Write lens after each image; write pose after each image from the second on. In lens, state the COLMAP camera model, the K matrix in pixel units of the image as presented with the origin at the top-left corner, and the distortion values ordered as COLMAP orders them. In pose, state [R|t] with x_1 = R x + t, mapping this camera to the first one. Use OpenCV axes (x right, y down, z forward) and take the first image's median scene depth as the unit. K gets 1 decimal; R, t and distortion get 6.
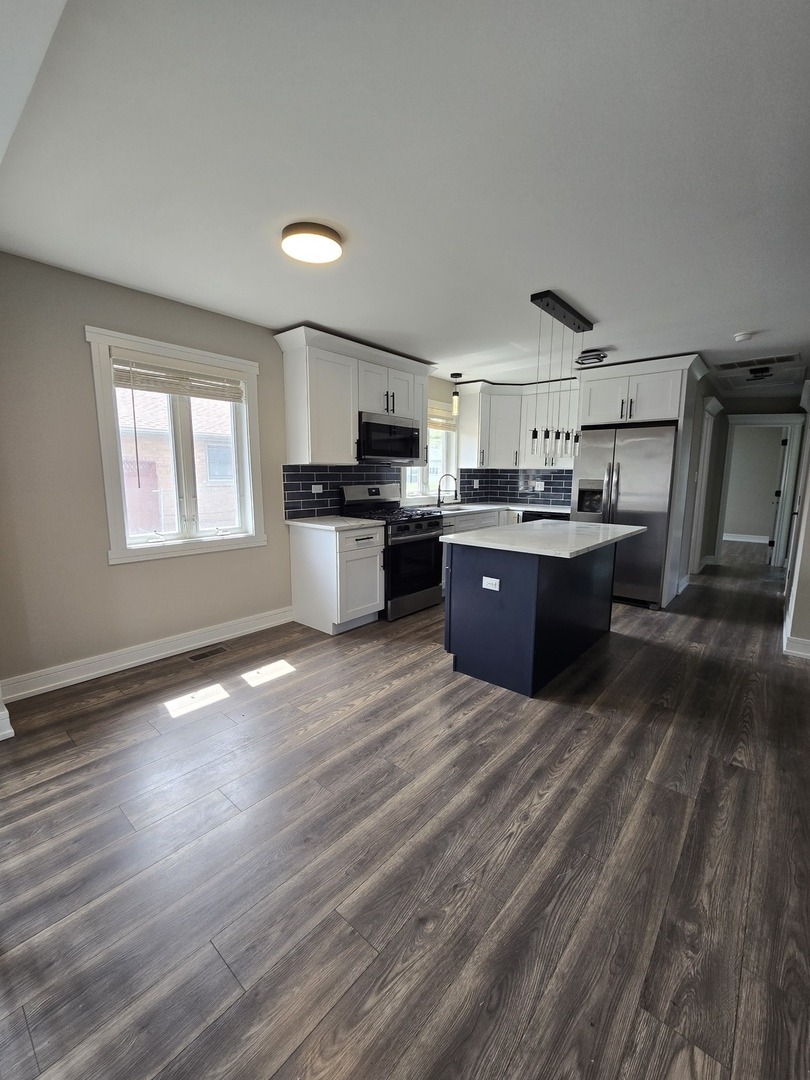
lens RADIAL K [[442.7, 0, 405.0], [0, 442.7, 540.0], [0, 0, 1]] dist [-0.001754, -0.000193]
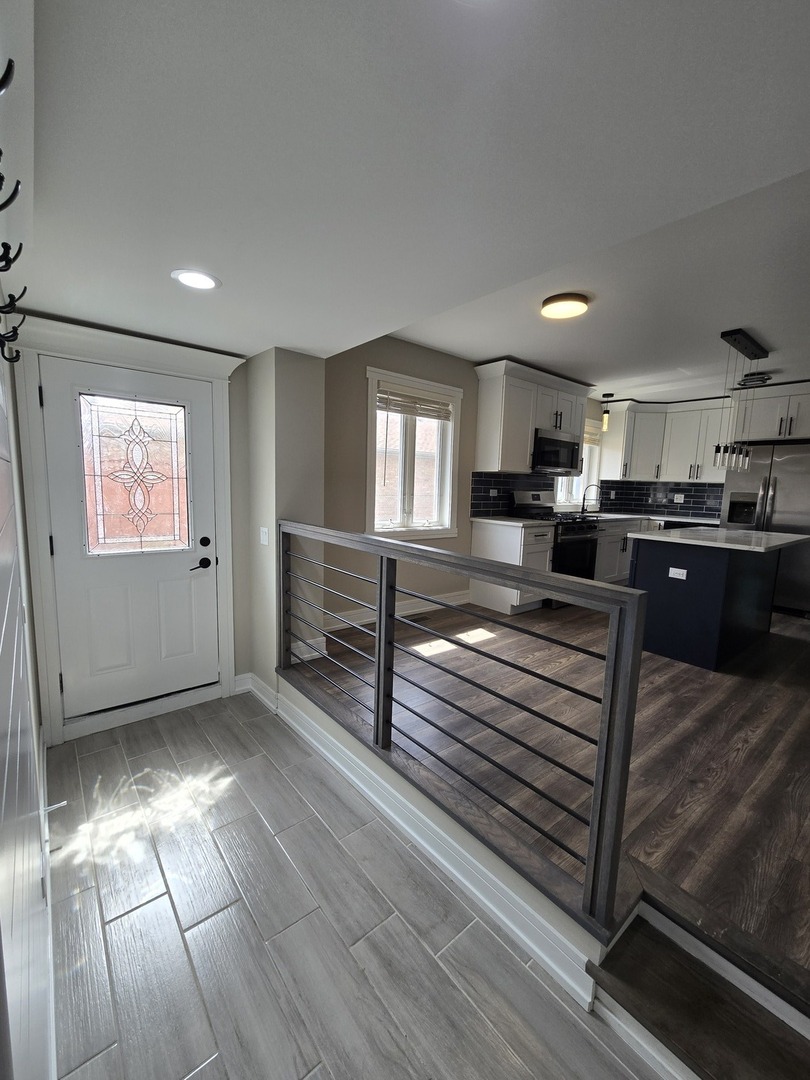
lens RADIAL K [[442.7, 0, 405.0], [0, 442.7, 540.0], [0, 0, 1]] dist [-0.001754, -0.000193]
pose [[0.984611, 0.047232, -0.168256, -0.235954], [-0.051875, 0.998382, -0.023308, 0.052746], [0.166882, 0.031678, 0.985468, -0.210745]]
